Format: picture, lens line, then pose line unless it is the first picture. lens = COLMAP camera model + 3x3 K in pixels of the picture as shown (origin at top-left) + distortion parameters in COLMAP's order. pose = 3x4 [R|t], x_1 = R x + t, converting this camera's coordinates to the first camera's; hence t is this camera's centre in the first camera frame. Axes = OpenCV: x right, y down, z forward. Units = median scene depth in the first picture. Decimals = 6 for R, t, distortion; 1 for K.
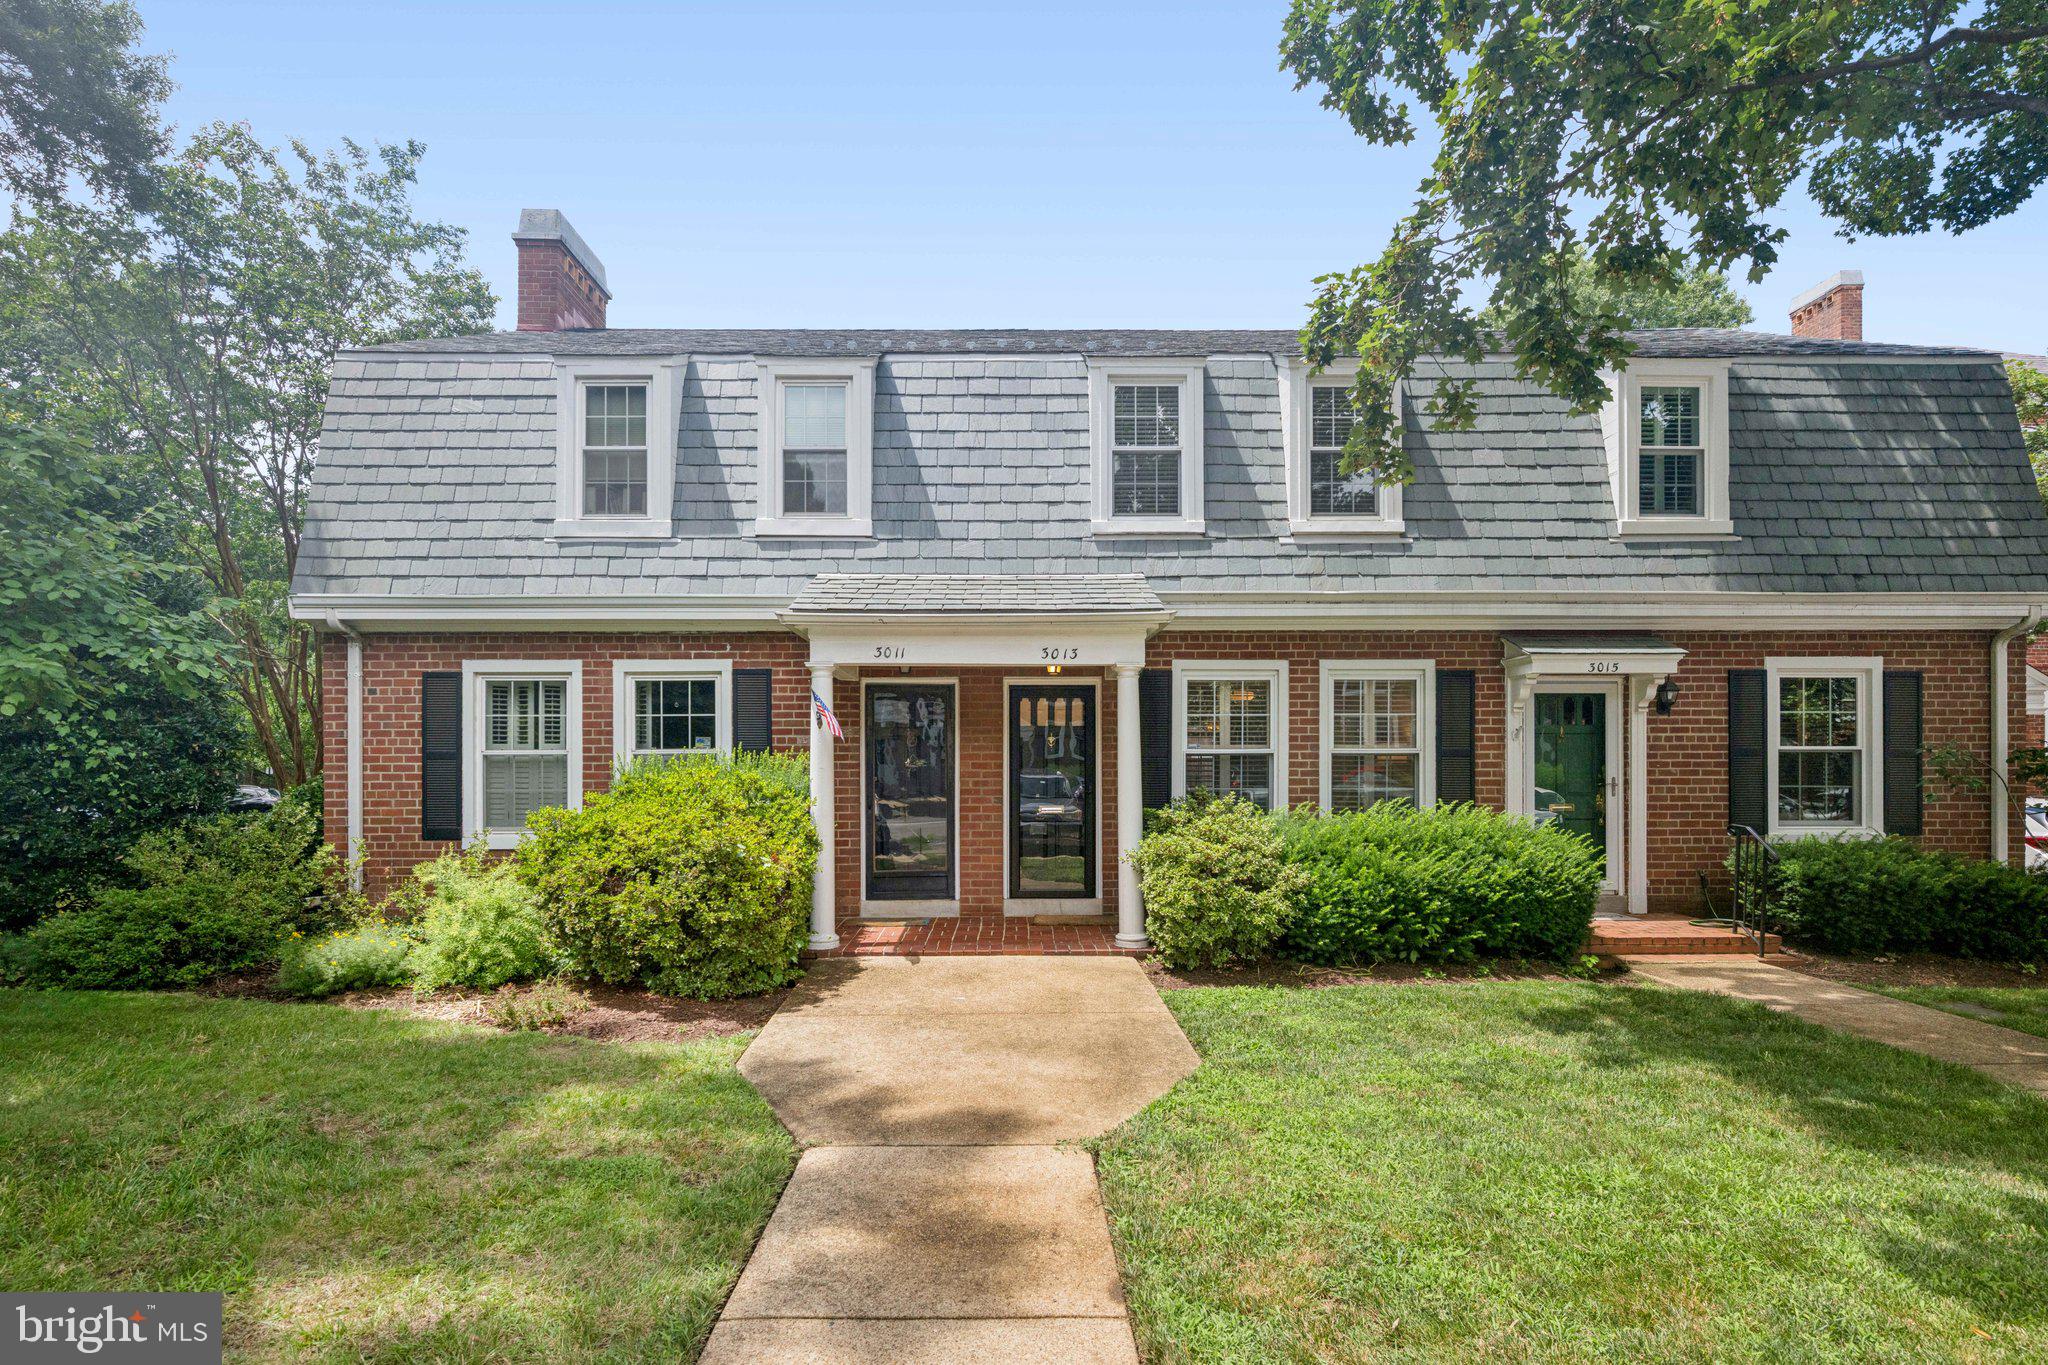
lens RADIAL K [[950.9, 0, 1023.4], [0, 950.9, 757.0], [0, 0, 1]] dist [-0.000501, 0.000045]
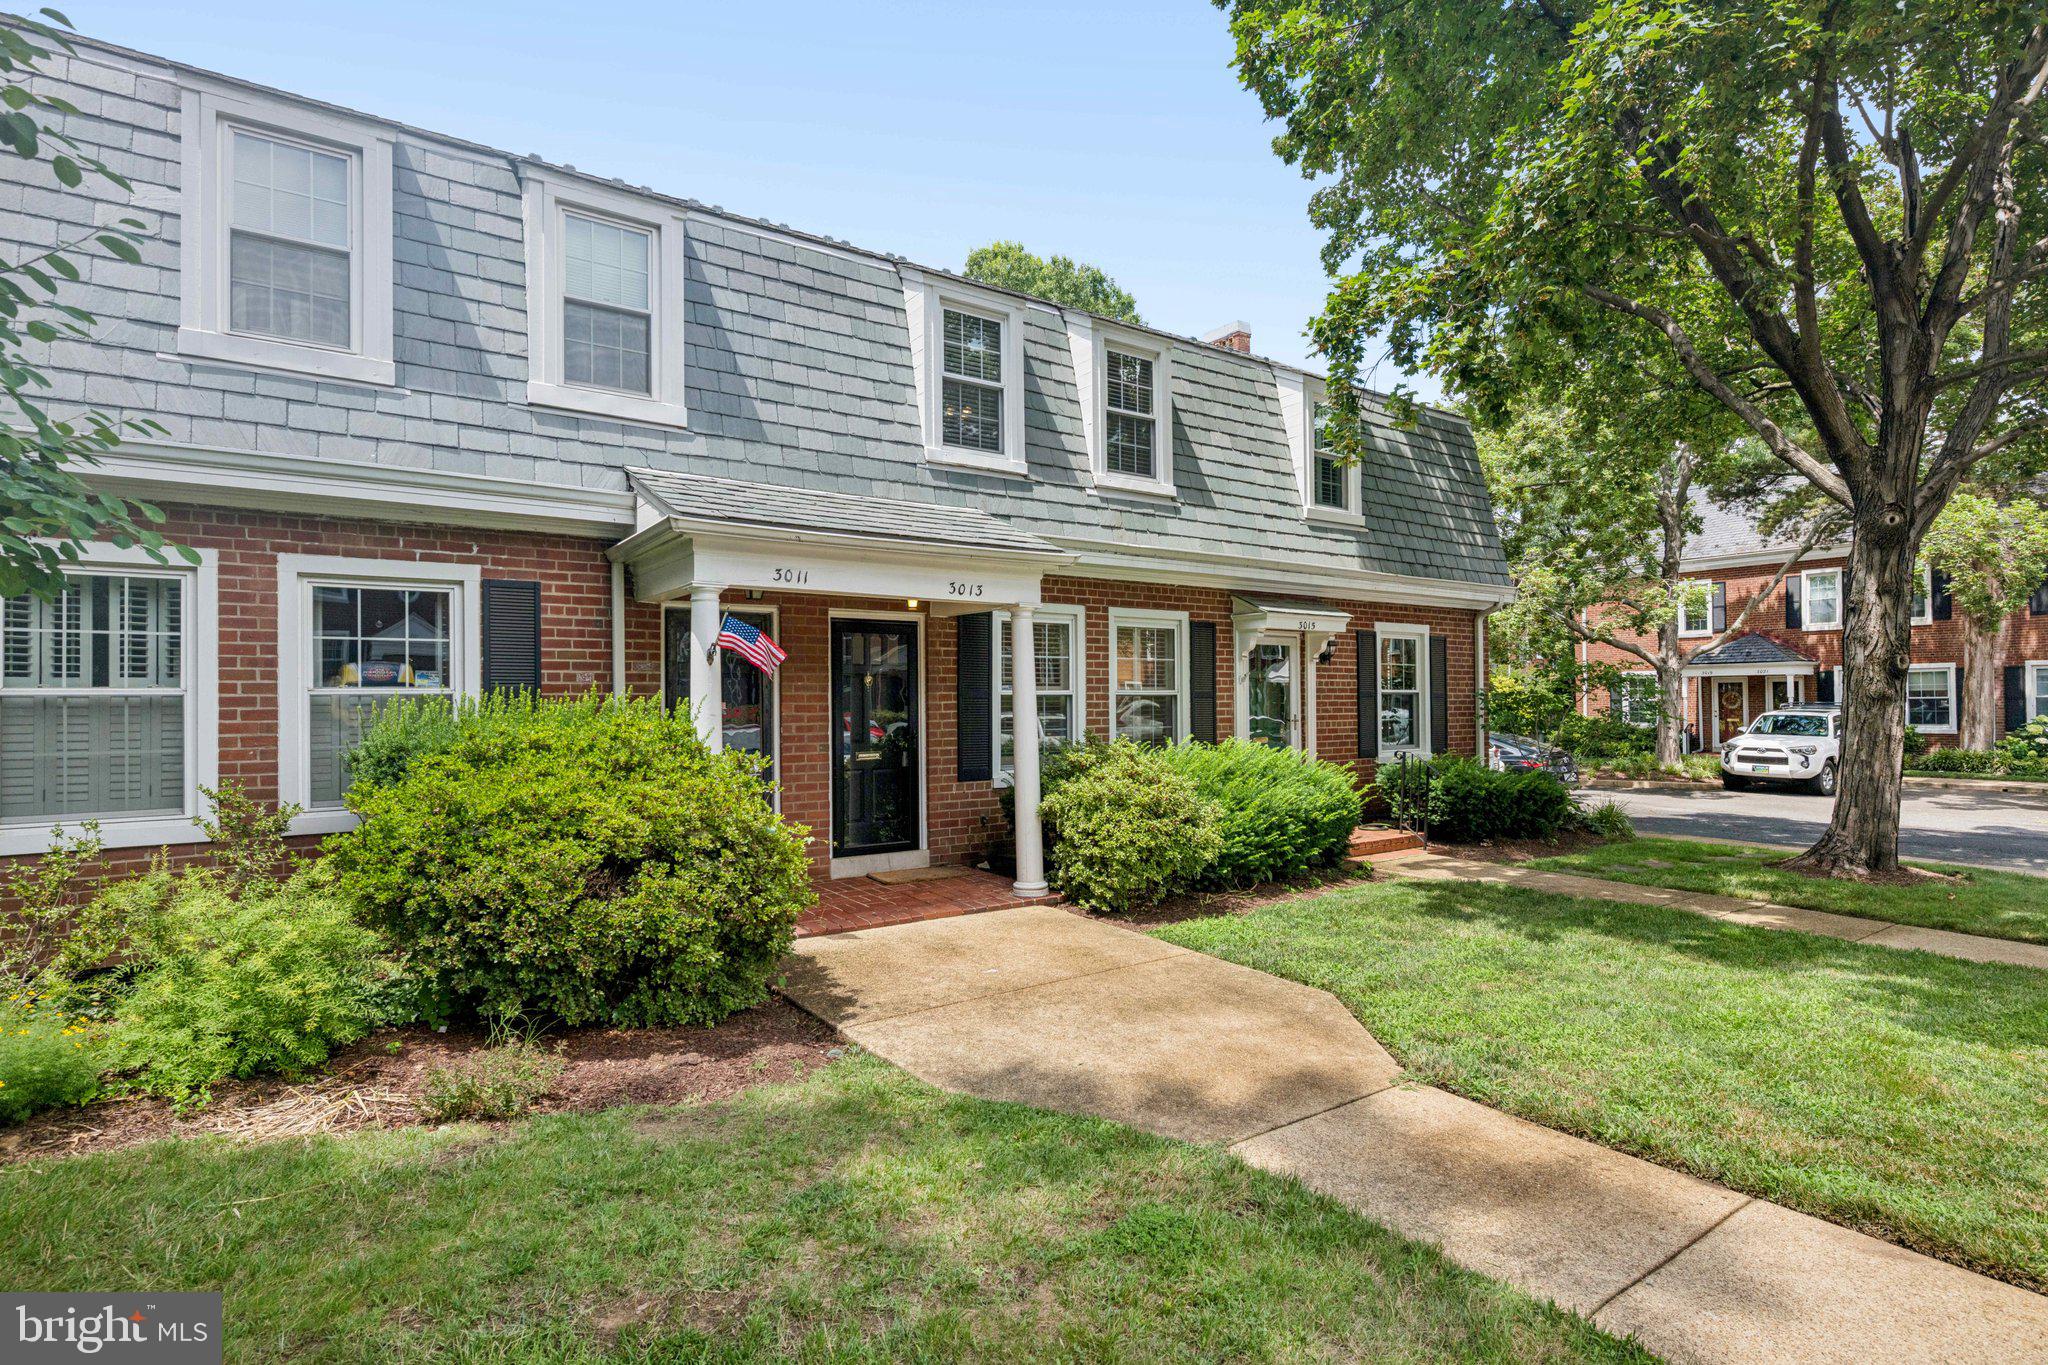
lens RADIAL K [[977.4, 0, 1024.0], [0, 977.4, 682.5], [0, 0, 1]] dist [0.001424, -0.000148]
pose [[0.834666, 0.008239, 0.550695, -0.371552], [-0.004106, 0.999953, -0.008738, -0.007713], [-0.550741, 0.005032, 0.834661, 0.140459]]
